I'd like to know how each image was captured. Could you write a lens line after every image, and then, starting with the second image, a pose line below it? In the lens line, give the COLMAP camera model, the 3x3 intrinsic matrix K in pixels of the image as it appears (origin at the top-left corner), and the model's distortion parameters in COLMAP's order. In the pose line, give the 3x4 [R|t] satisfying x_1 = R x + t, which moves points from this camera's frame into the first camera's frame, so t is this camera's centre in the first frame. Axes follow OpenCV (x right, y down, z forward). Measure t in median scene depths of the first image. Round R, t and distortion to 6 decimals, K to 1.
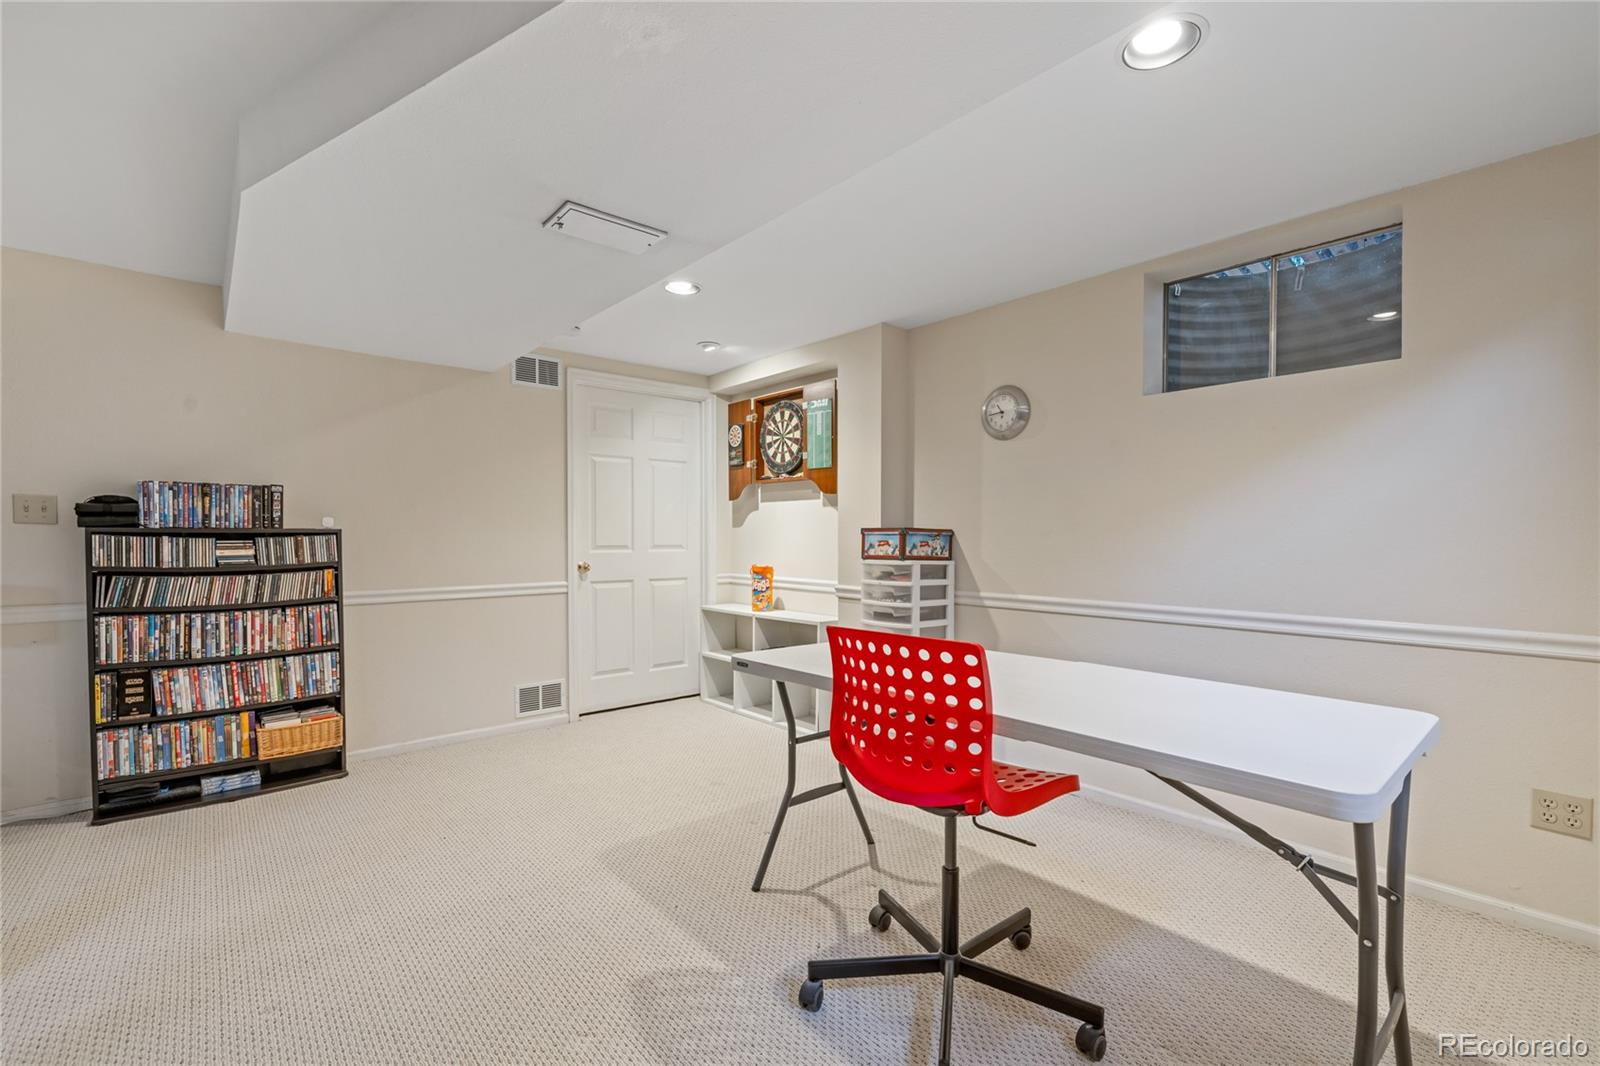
lens RADIAL K [[683.3, 0, 801.6], [0, 683.3, 534.0], [0, 0, 1]] dist [-0.002605, -0.000683]
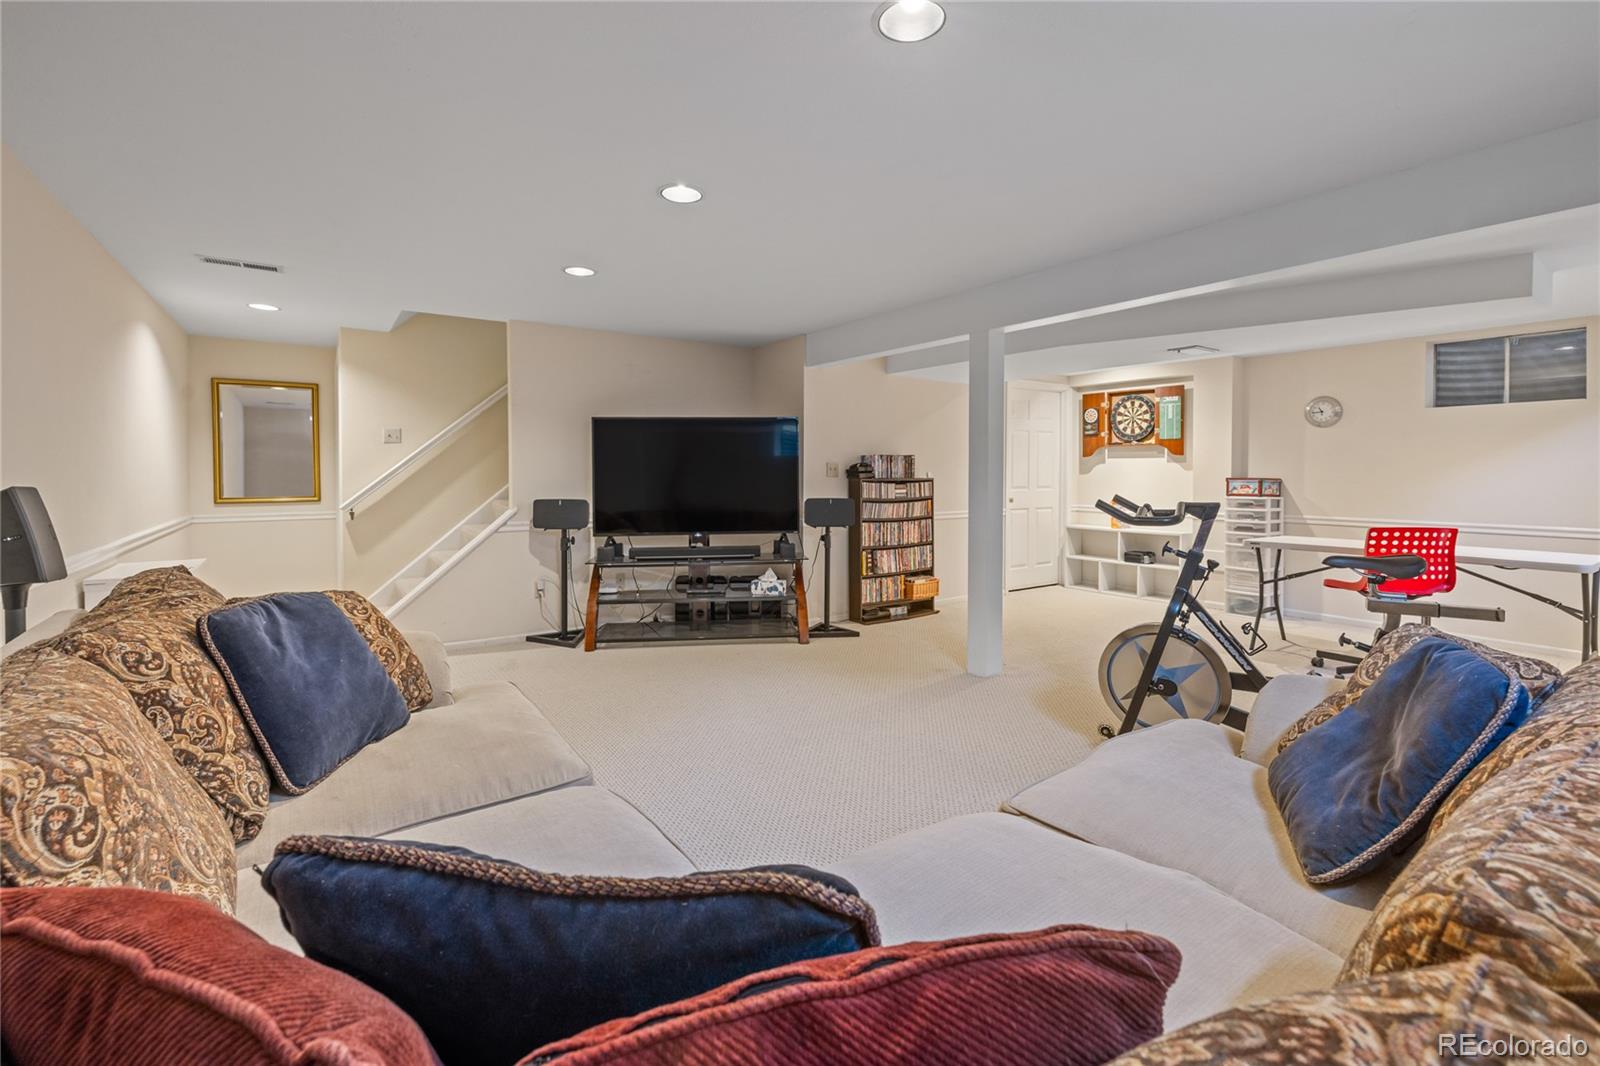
lens RADIAL K [[683.3, 0, 789.9], [0, 683.3, 476.2], [0, 0, 1]] dist [-0.002605, -0.000683]
pose [[0.994536, 0.001796, -0.104381, -0.878669], [-0.000617, 0.999936, 0.011318, -0.033299], [0.104394, -0.011192, 0.994473, -0.874941]]
